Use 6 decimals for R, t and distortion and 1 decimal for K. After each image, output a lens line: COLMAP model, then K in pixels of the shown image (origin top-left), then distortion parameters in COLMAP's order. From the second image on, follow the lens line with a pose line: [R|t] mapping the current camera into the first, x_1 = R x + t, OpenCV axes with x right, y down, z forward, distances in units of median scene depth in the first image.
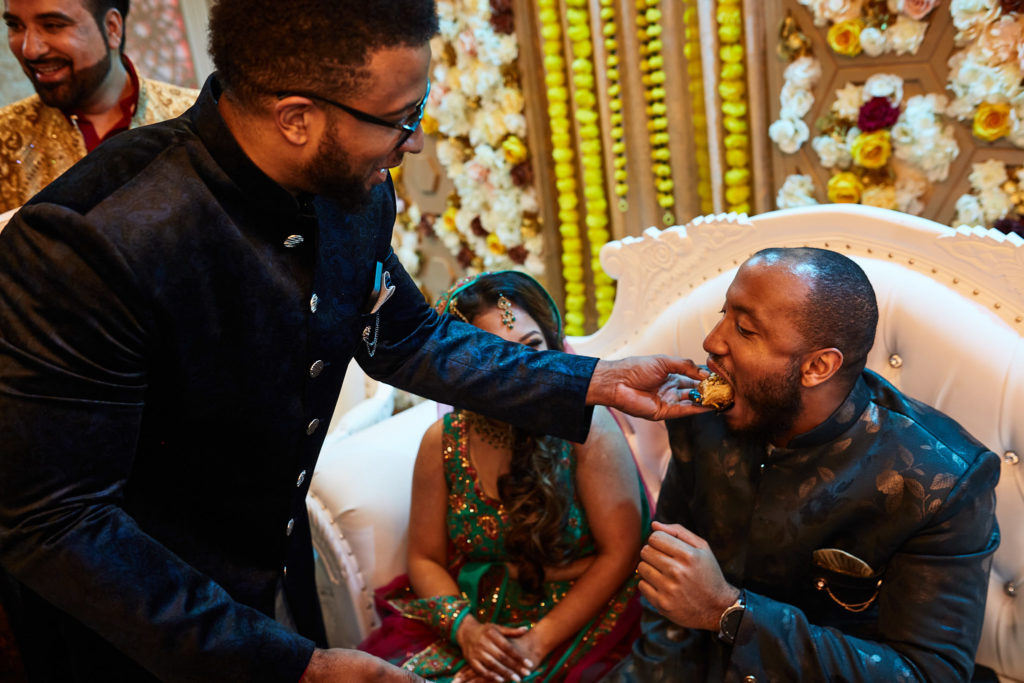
lens RADIAL K [[1002.1, 0, 516.0], [0, 1002.1, 334.3], [0, 0, 1]] dist [-0.019009, 0.000000]
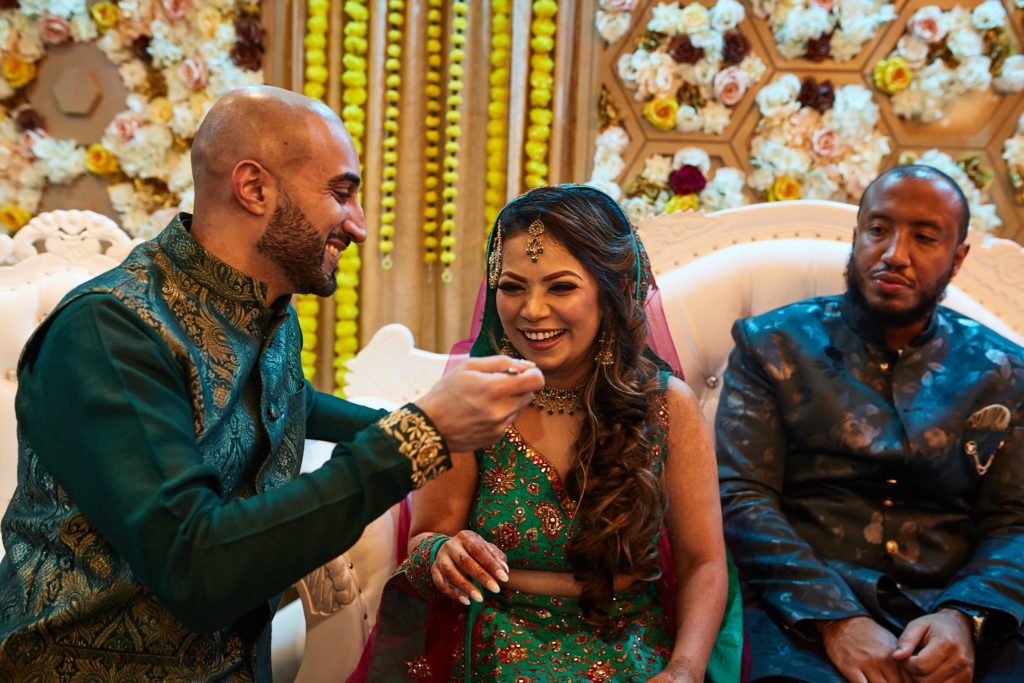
lens RADIAL K [[1002.1, 0, 504.4], [0, 1002.1, 343.1], [0, 0, 1]] dist [-0.019009, 0.000000]
pose [[0.773807, 0.106095, 0.624474, -0.487596], [0.050331, 0.972457, -0.227582, 0.207142], [-0.631419, 0.207535, 0.747154, 0.304692]]
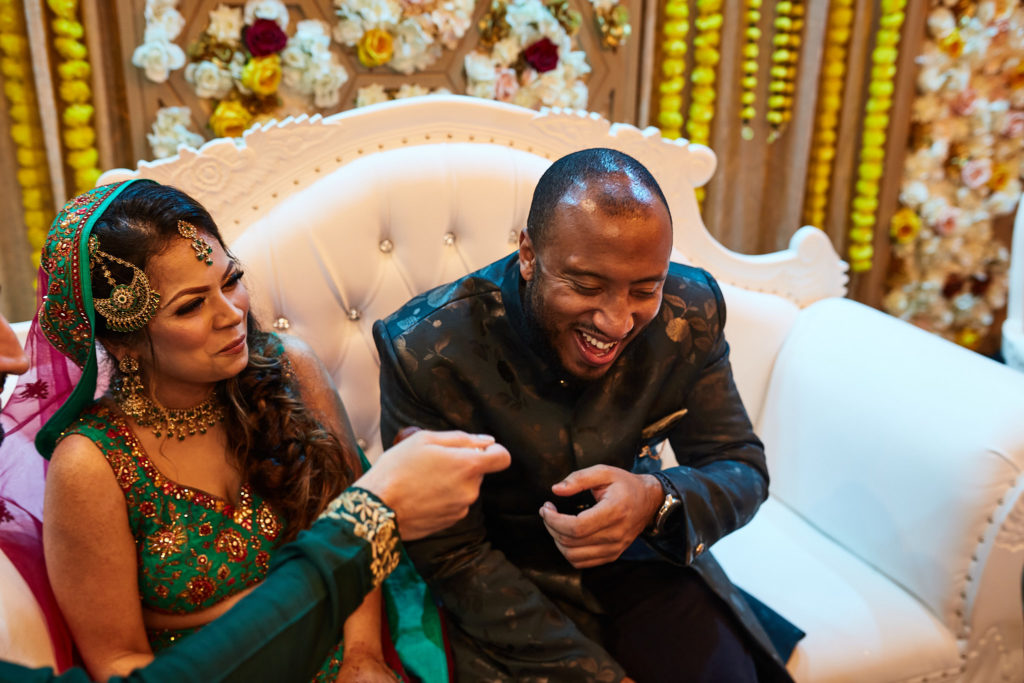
lens RADIAL K [[1002.1, 0, 515.3], [0, 1002.1, 342.7], [0, 0, 1]] dist [-0.019009, 0.000000]
pose [[0.392991, -0.174340, 0.902864, -0.454335], [0.216704, 0.971767, 0.093320, 0.027124], [-0.893643, 0.158981, 0.419675, 0.415560]]
